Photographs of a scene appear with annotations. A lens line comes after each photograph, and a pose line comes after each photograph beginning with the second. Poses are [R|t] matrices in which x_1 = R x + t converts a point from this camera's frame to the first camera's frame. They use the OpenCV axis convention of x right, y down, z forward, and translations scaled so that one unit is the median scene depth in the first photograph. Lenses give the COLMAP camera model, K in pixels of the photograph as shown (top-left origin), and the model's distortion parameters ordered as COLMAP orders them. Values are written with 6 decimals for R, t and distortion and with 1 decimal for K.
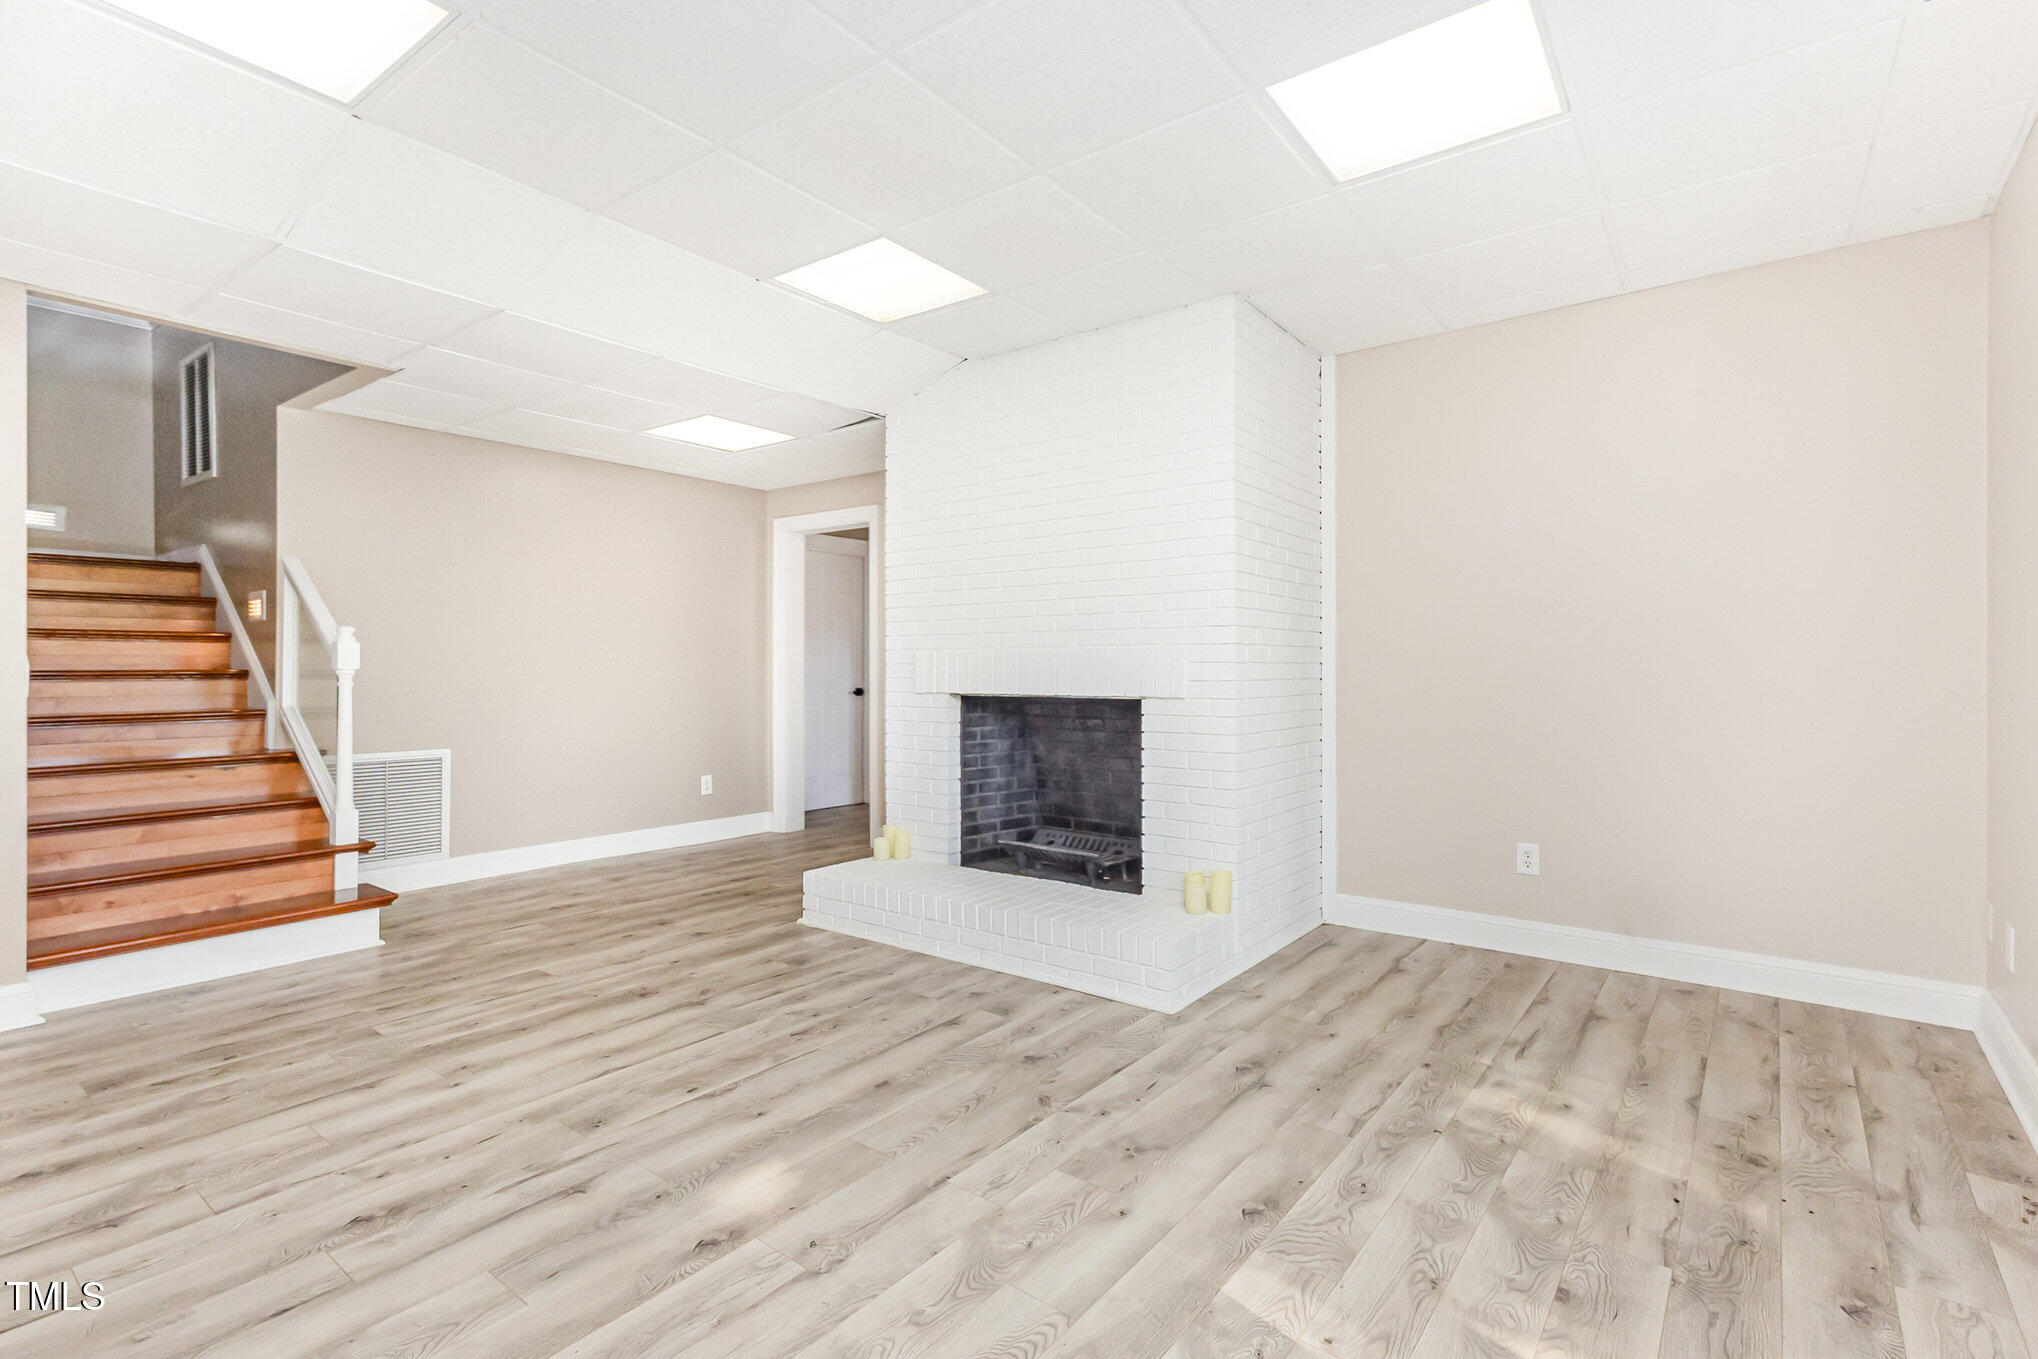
lens RADIAL K [[958.2, 0, 1019.9], [0, 958.2, 689.5], [0, 0, 1]] dist [0.025586, -0.000695]
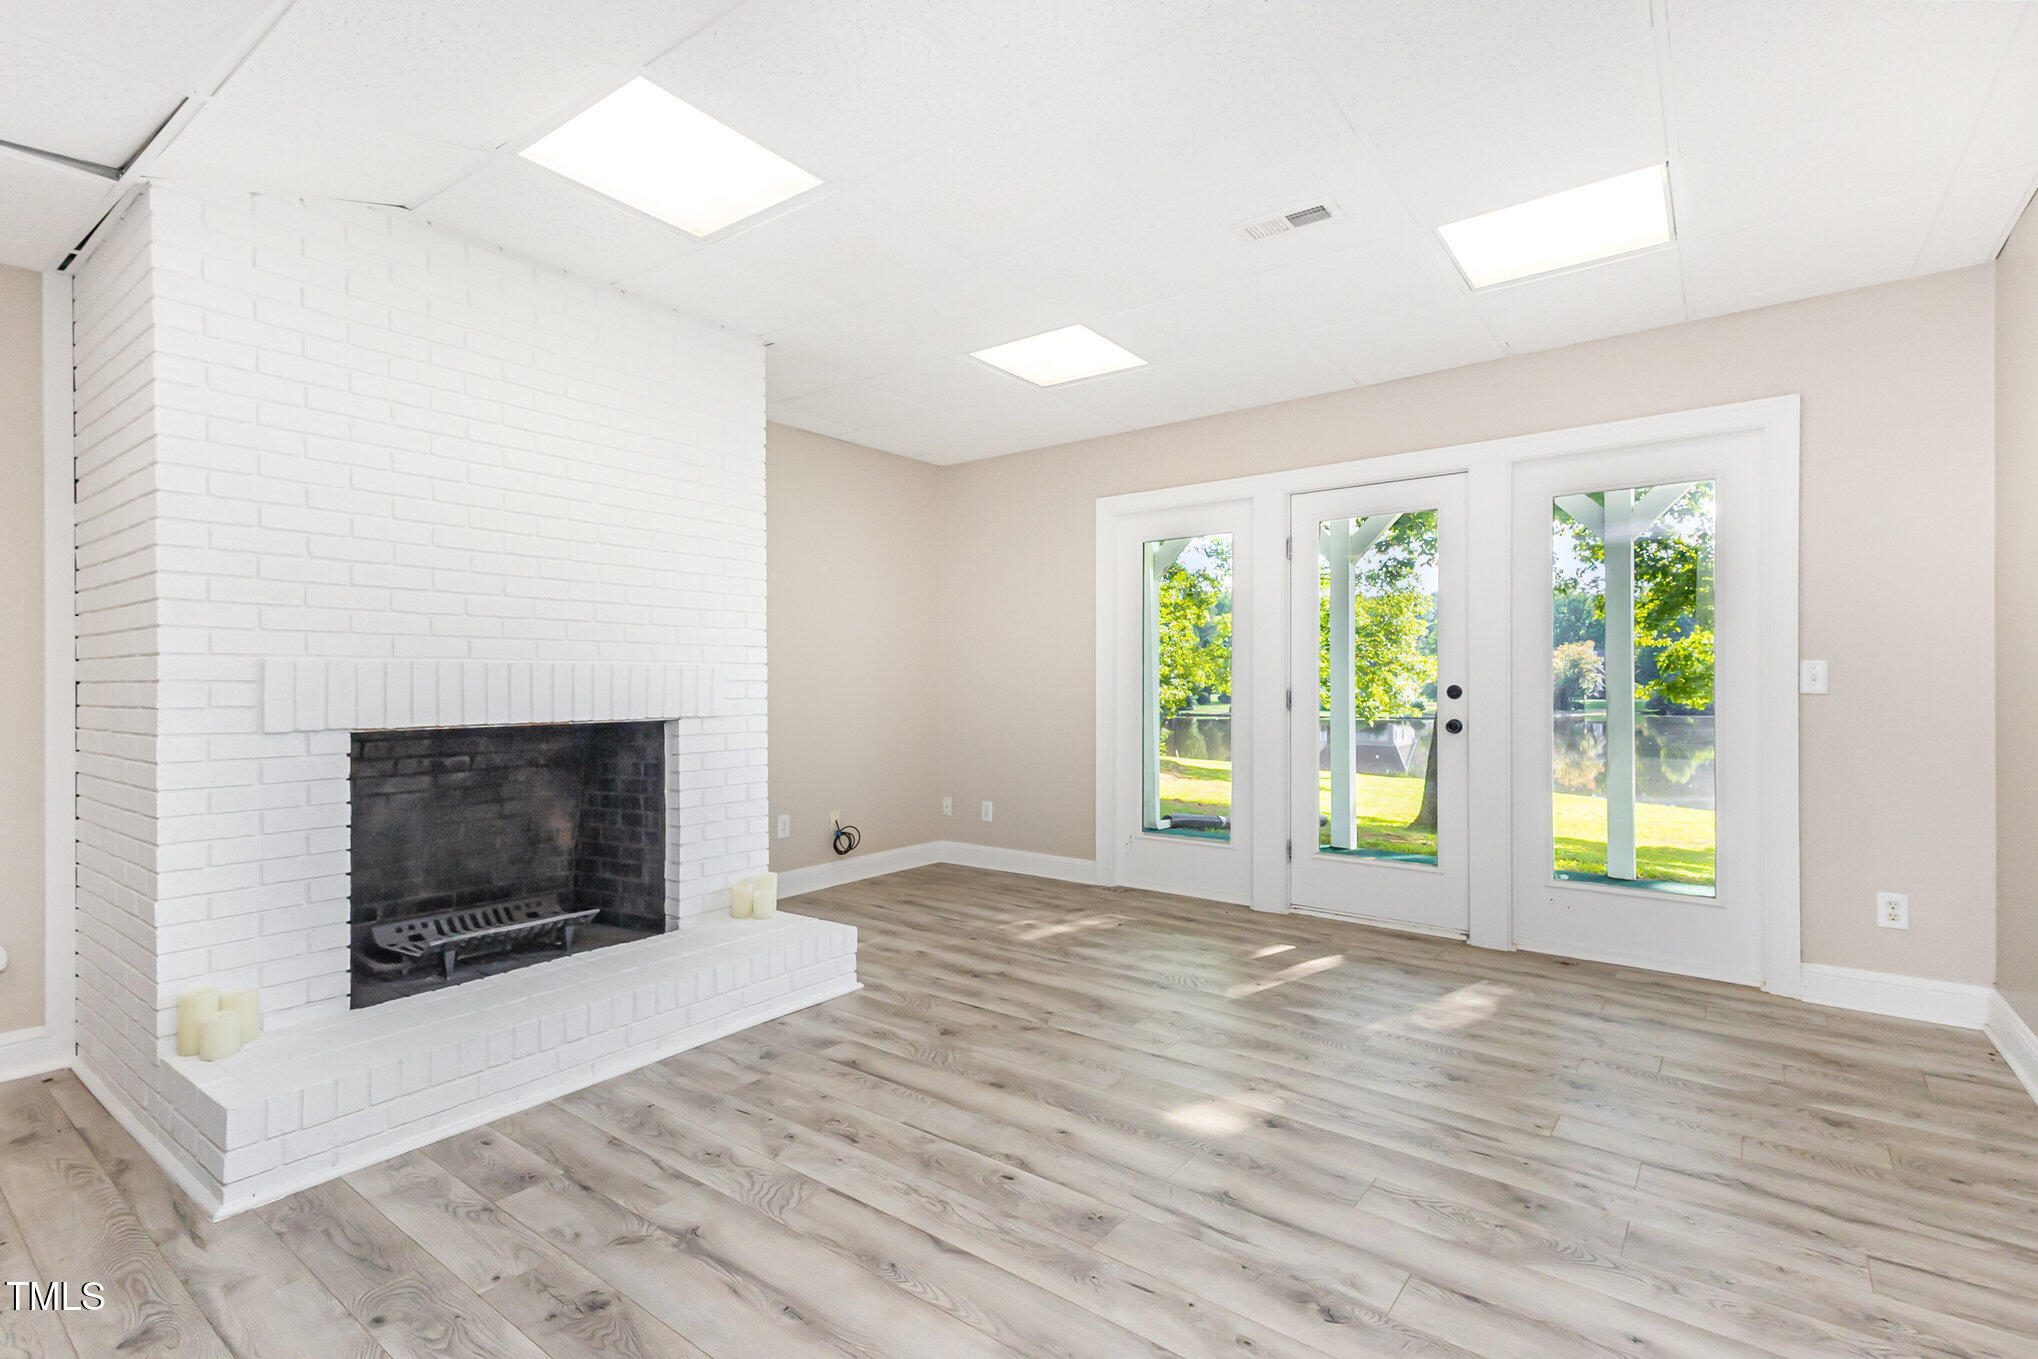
lens RADIAL K [[958.2, 0, 1019.9], [0, 958.2, 689.5], [0, 0, 1]] dist [0.025586, -0.000695]
pose [[-0.015171, -0.003802, 0.999878, -0.982279], [0.028739, 0.999578, 0.004237, -0.016344], [-0.999472, 0.028799, -0.015055, 0.815841]]
